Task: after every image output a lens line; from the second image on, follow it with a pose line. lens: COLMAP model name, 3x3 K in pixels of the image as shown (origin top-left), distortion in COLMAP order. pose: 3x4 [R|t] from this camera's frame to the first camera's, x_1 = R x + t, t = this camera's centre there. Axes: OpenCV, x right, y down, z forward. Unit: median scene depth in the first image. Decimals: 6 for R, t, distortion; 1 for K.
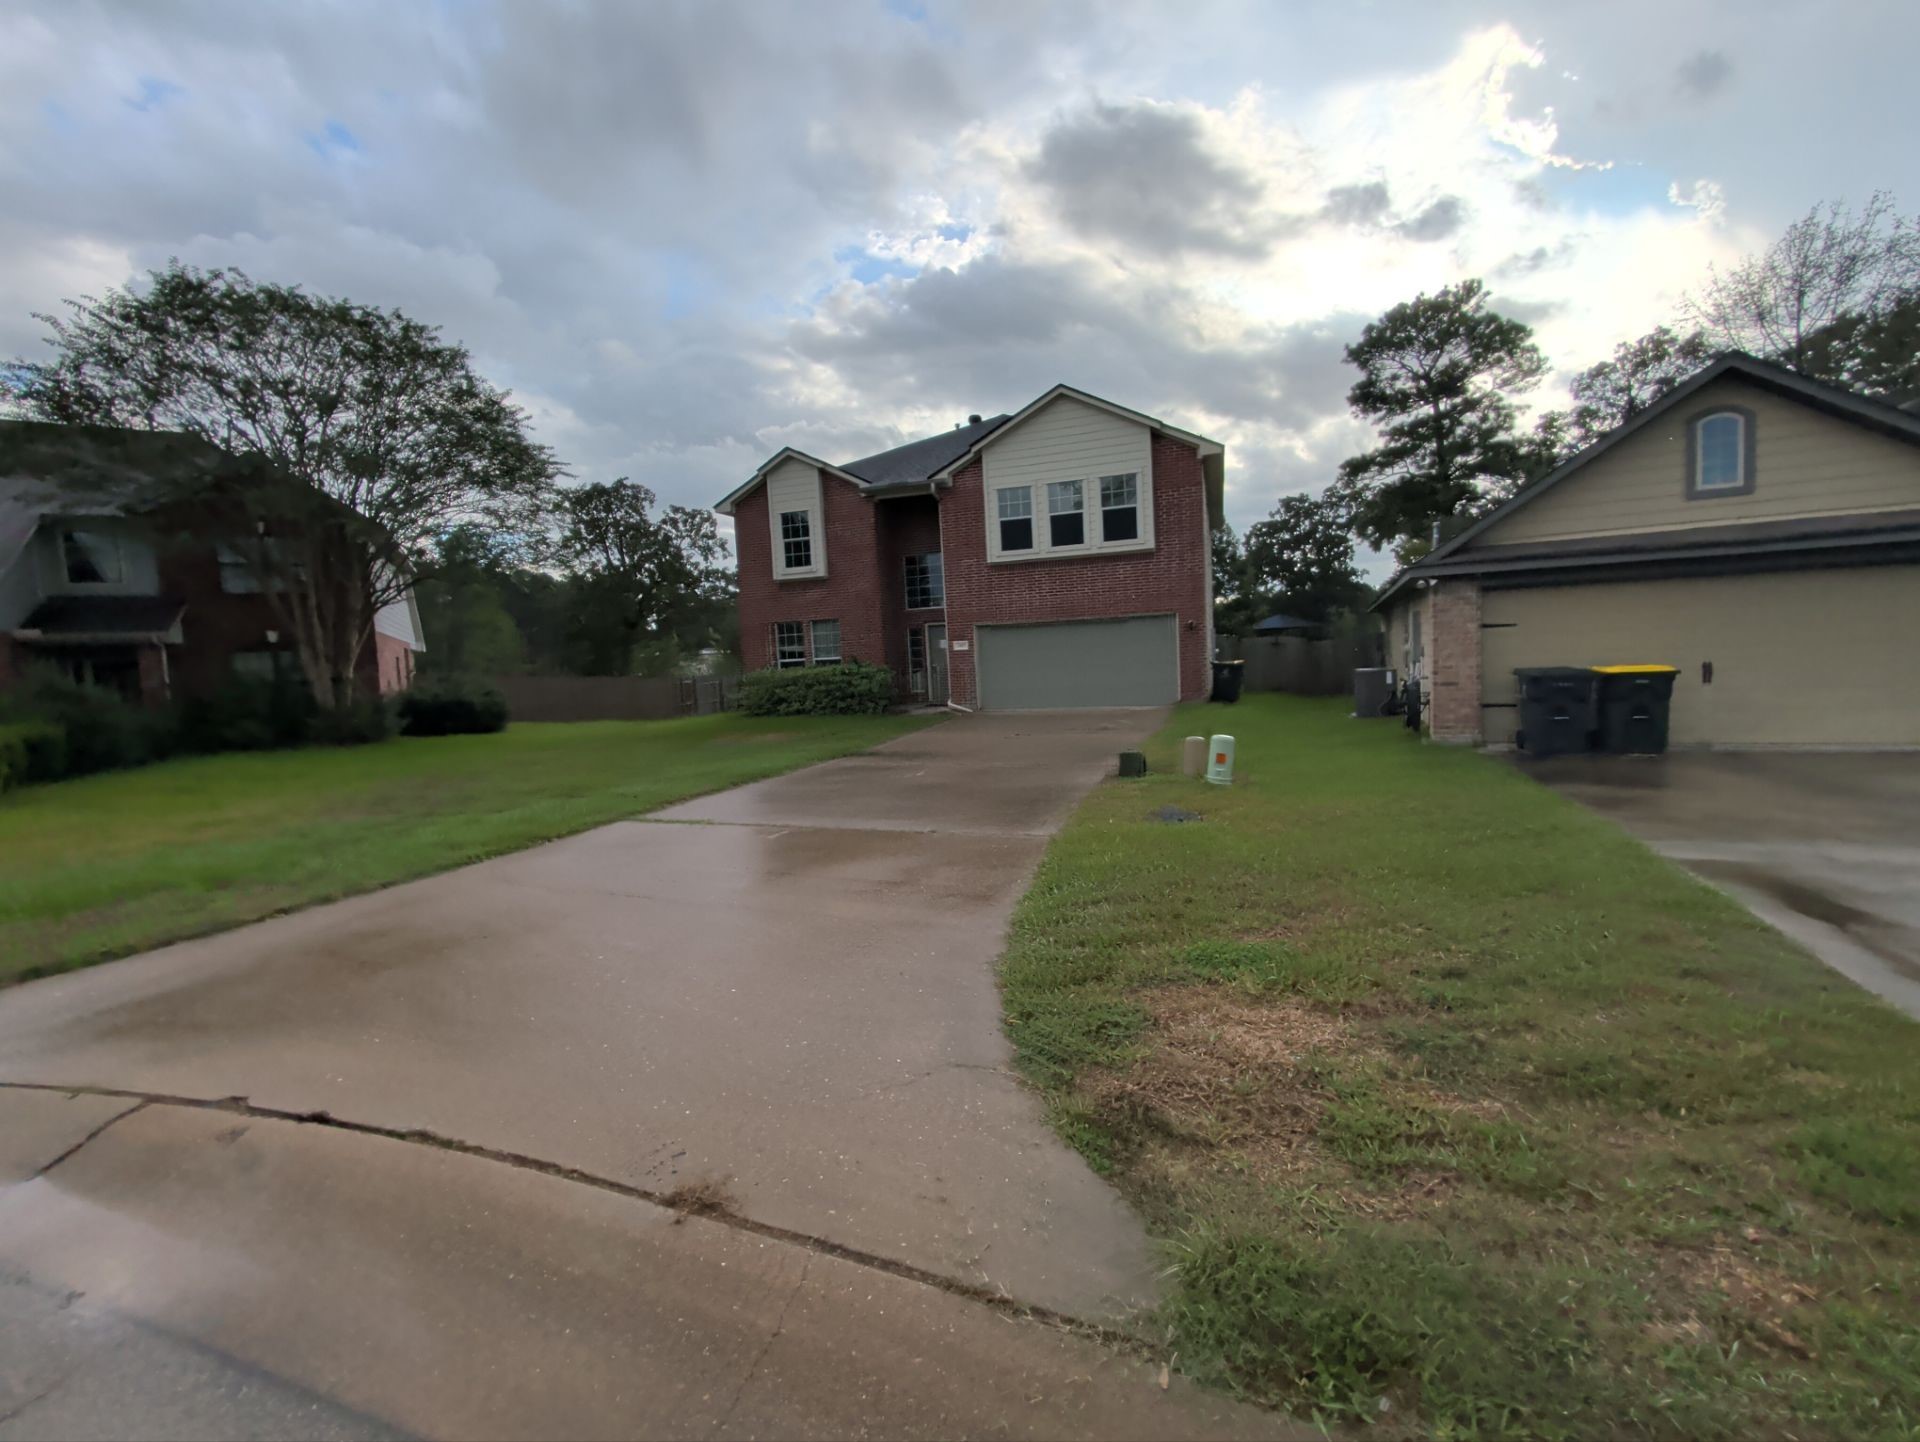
lens RADIAL K [[819.0, 0, 1031.1], [0, 819.0, 715.8], [0, 0, 1]] dist [0.002560, 0.007845]
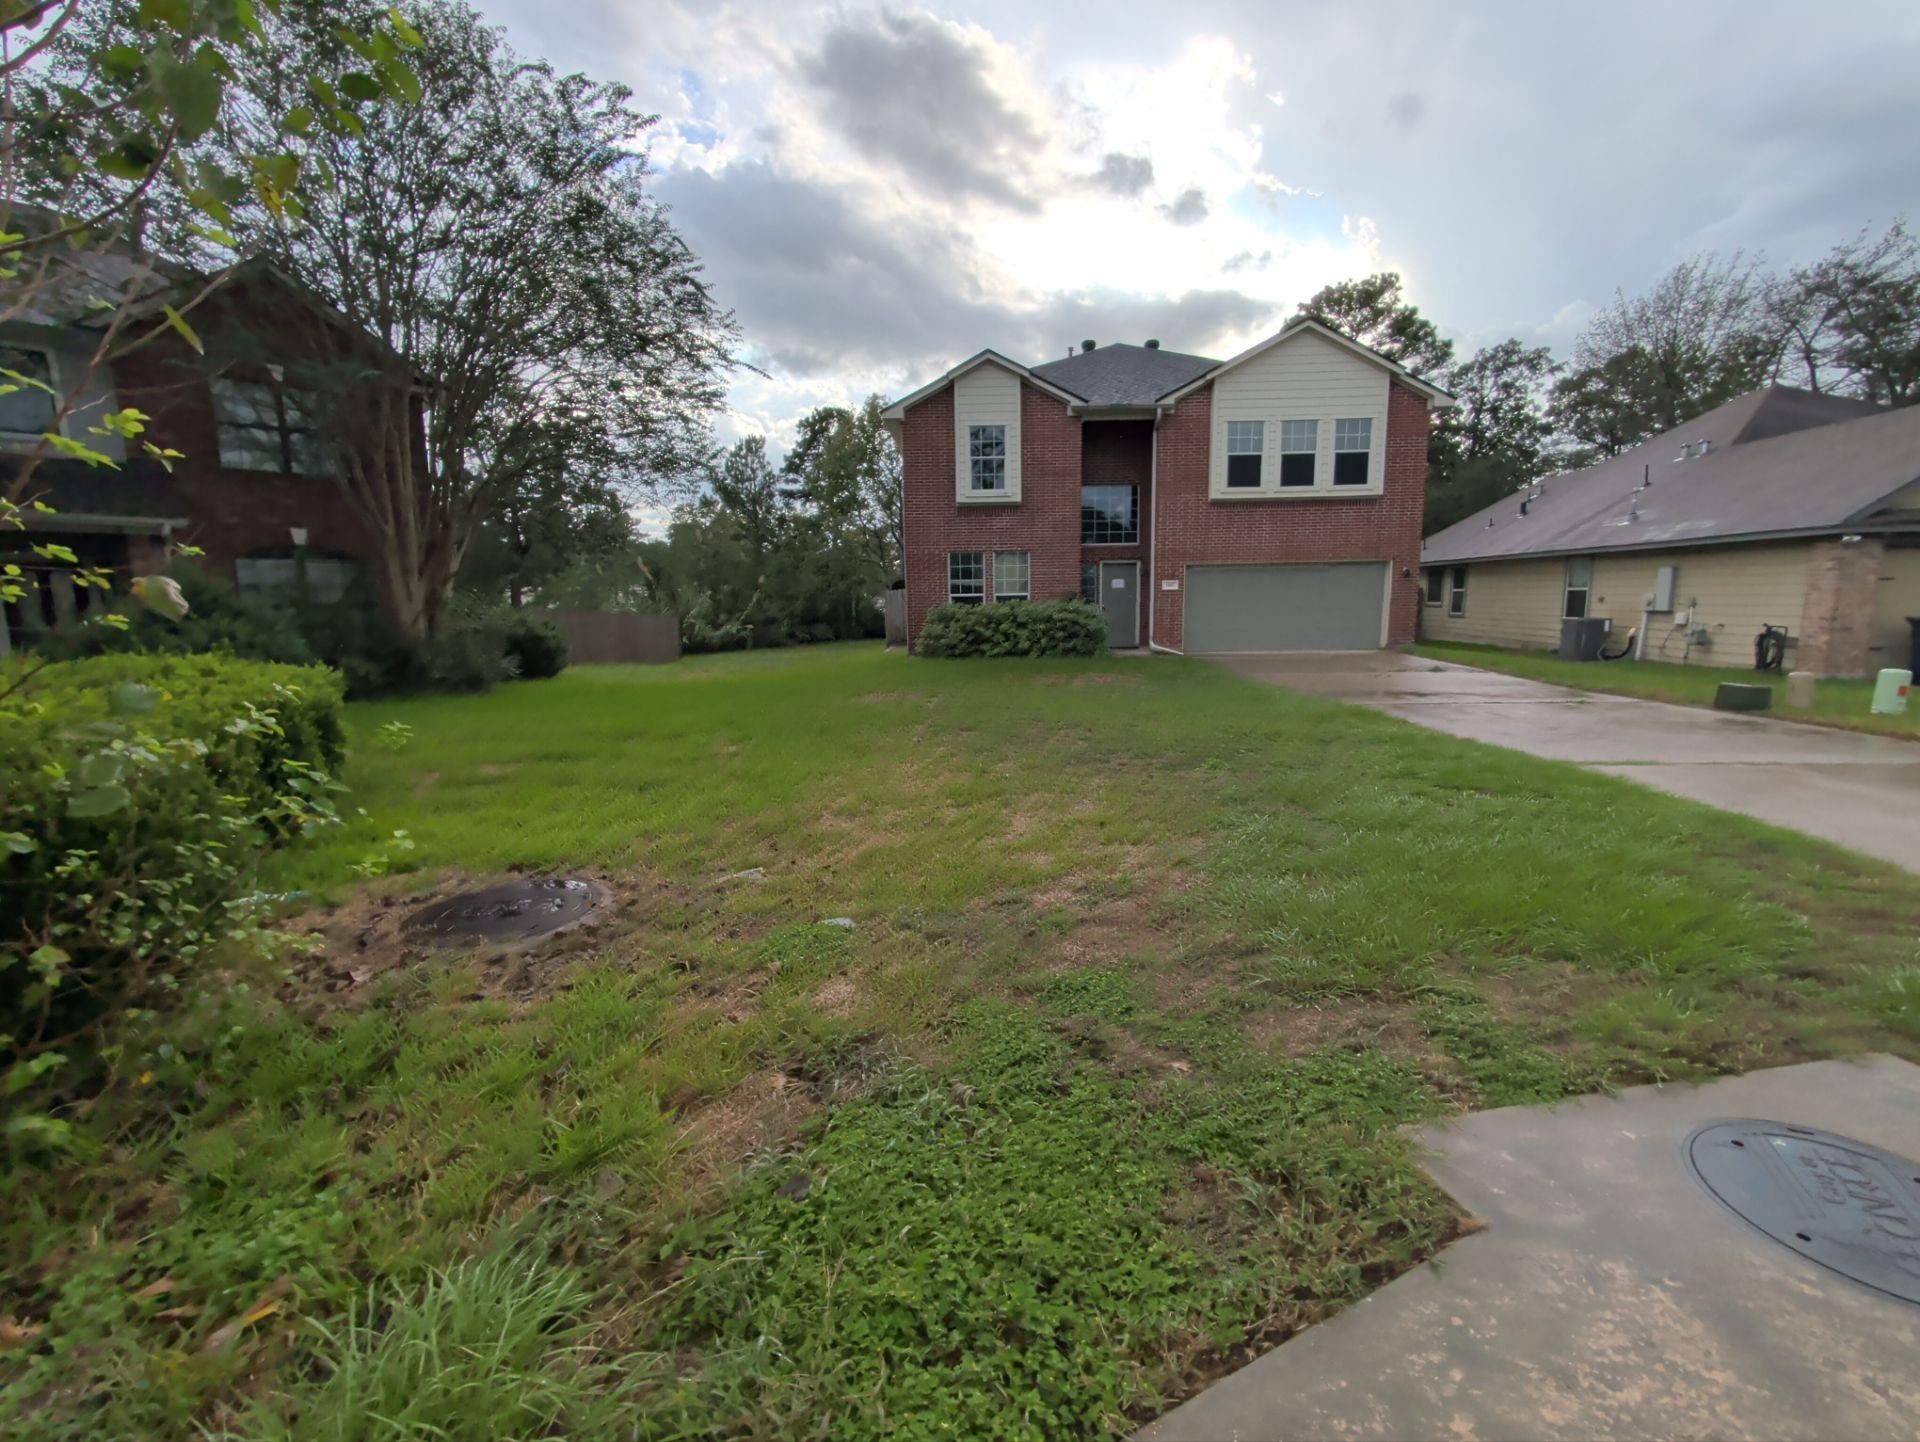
lens RADIAL K [[800.2, 0, 1010.3], [0, 800.2, 731.3], [0, 0, 1]] dist [0.007276, 0.000457]
pose [[0.951568, -0.019268, 0.306834, -0.456482], [-0.004787, 0.996985, 0.077452, 0.010714], [-0.307401, -0.075170, 0.948606, 0.128045]]
